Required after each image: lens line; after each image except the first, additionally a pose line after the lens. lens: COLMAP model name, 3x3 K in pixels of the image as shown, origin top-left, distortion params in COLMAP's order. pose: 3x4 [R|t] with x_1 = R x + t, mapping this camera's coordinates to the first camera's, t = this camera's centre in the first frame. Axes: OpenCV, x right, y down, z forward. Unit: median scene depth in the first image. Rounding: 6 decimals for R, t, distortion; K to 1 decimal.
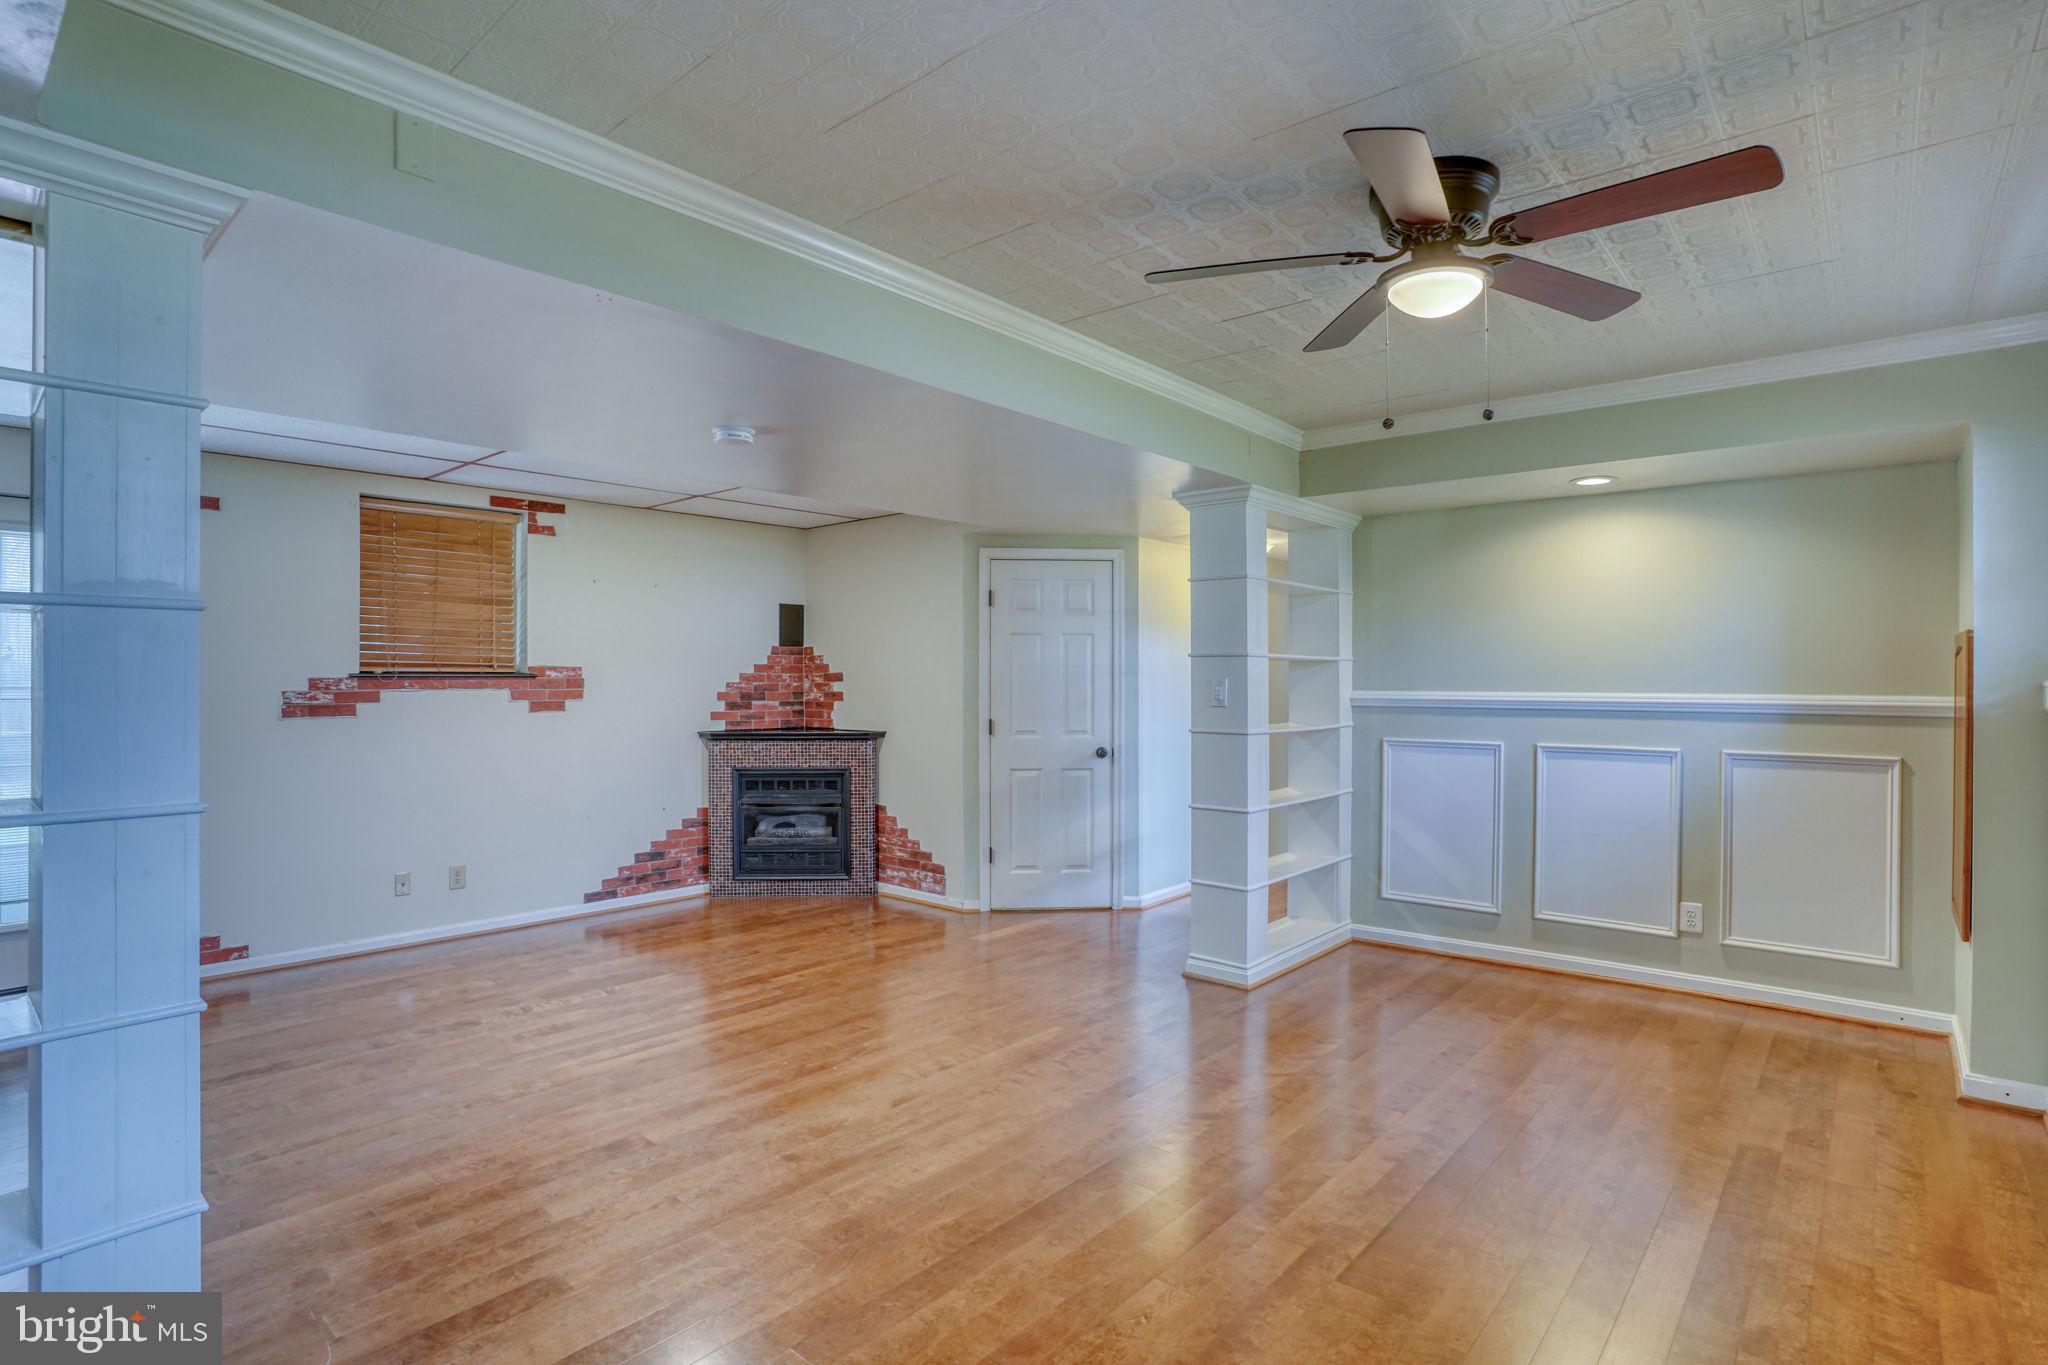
lens RADIAL K [[1017.5, 0, 1022.5], [0, 1017.5, 684.9], [0, 0, 1]] dist [-0.088549, 0.040214]
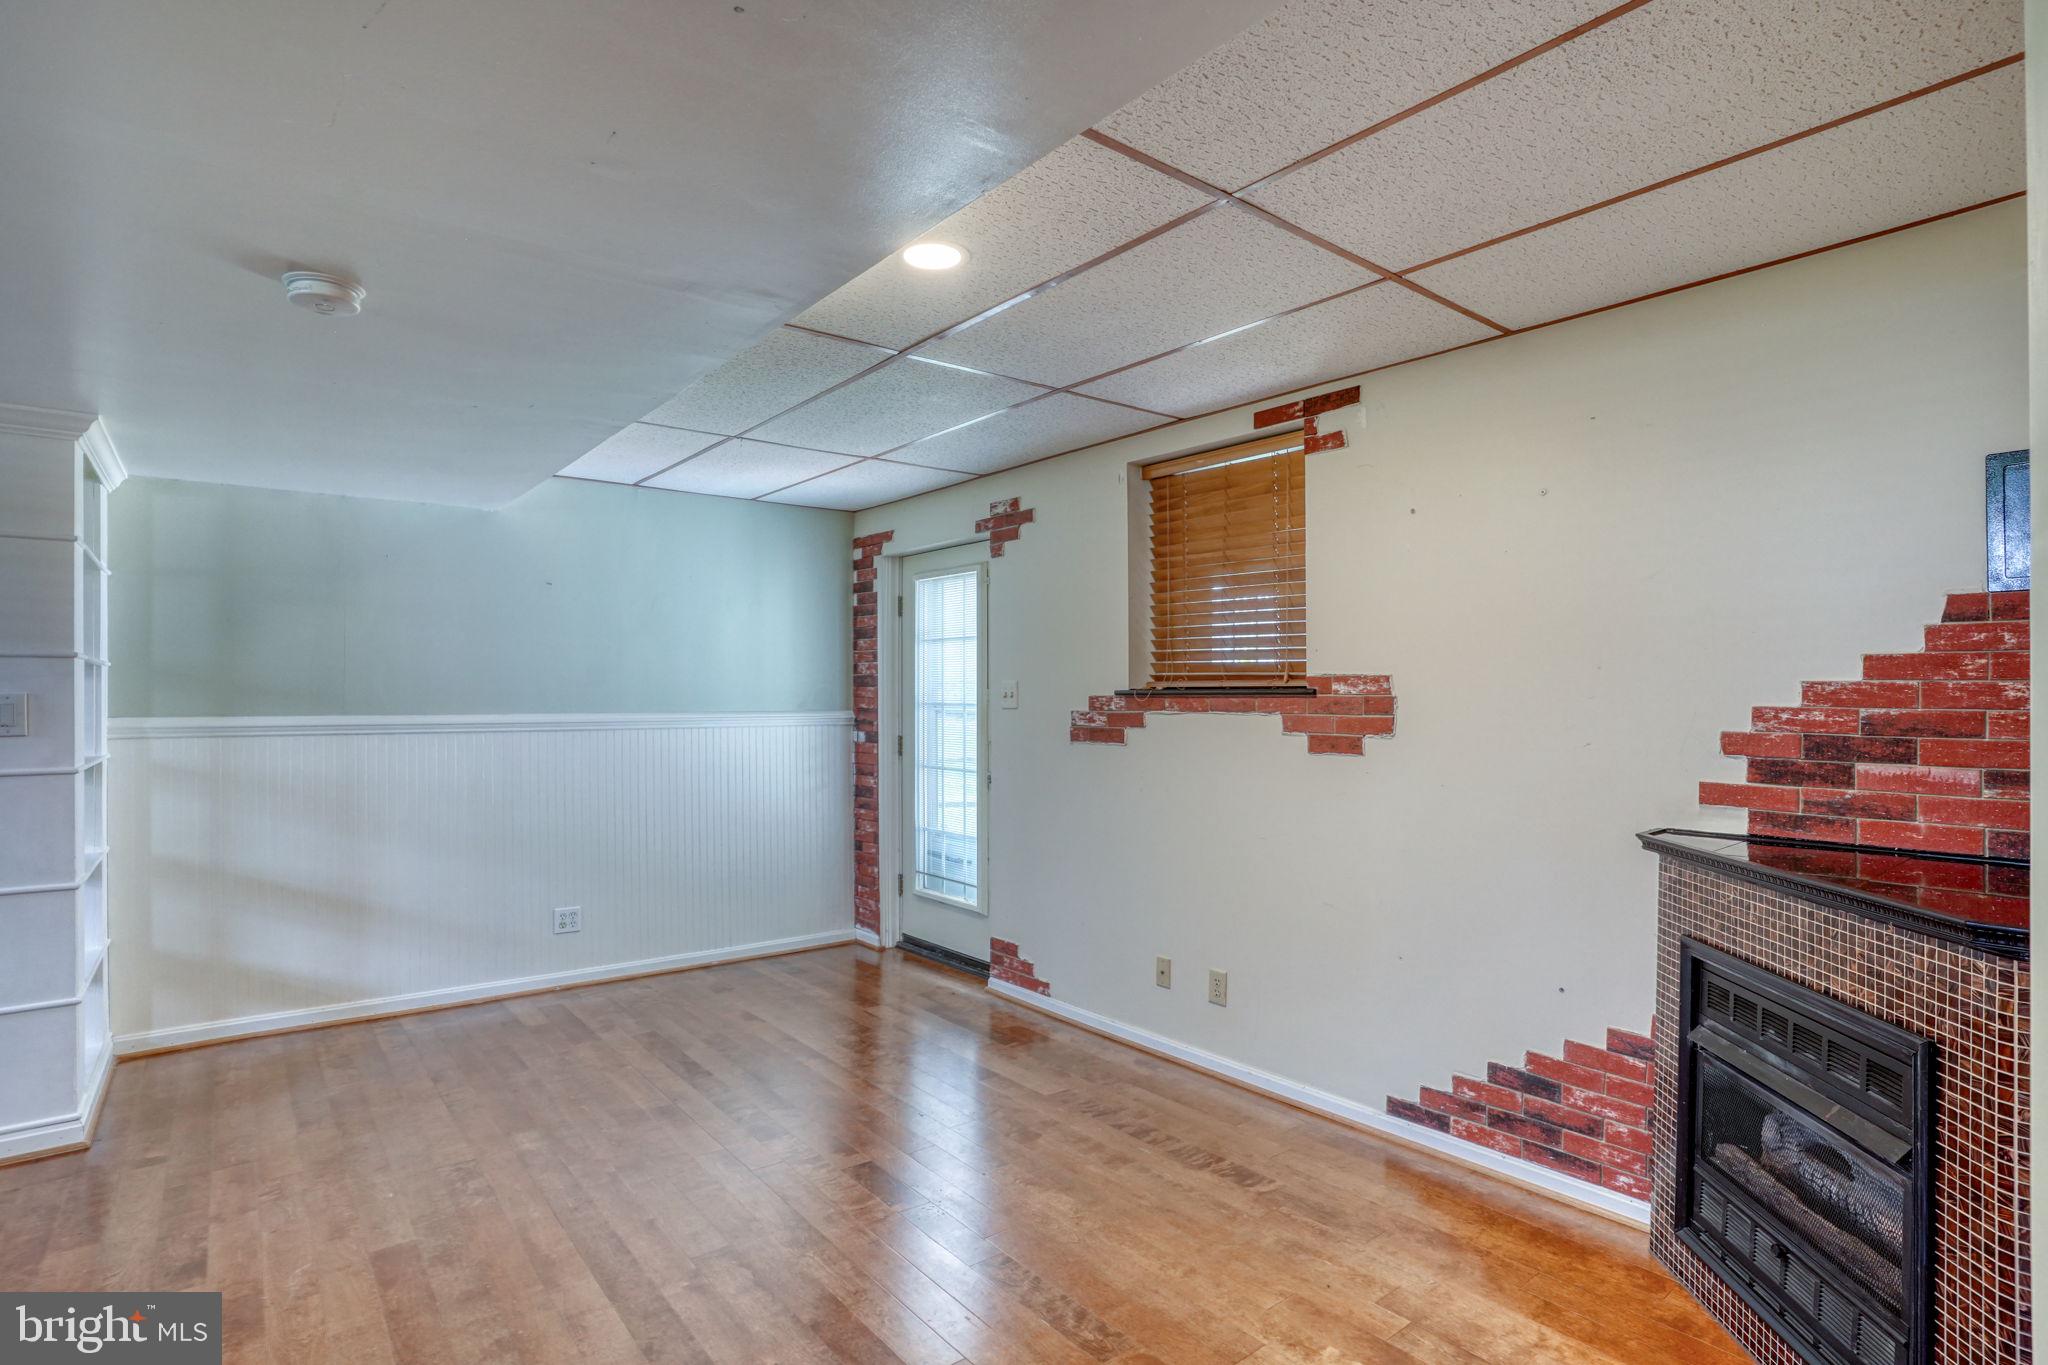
lens RADIAL K [[1031.7, 0, 1014.8], [0, 1031.7, 682.3], [0, 0, 1]] dist [-0.090264, 0.044347]
pose [[-0.192050, -0.008618, -0.981347, 0.138446], [-0.001740, 0.999963, -0.008441, -0.009314], [0.981384, 0.000086, -0.192058, 0.929374]]
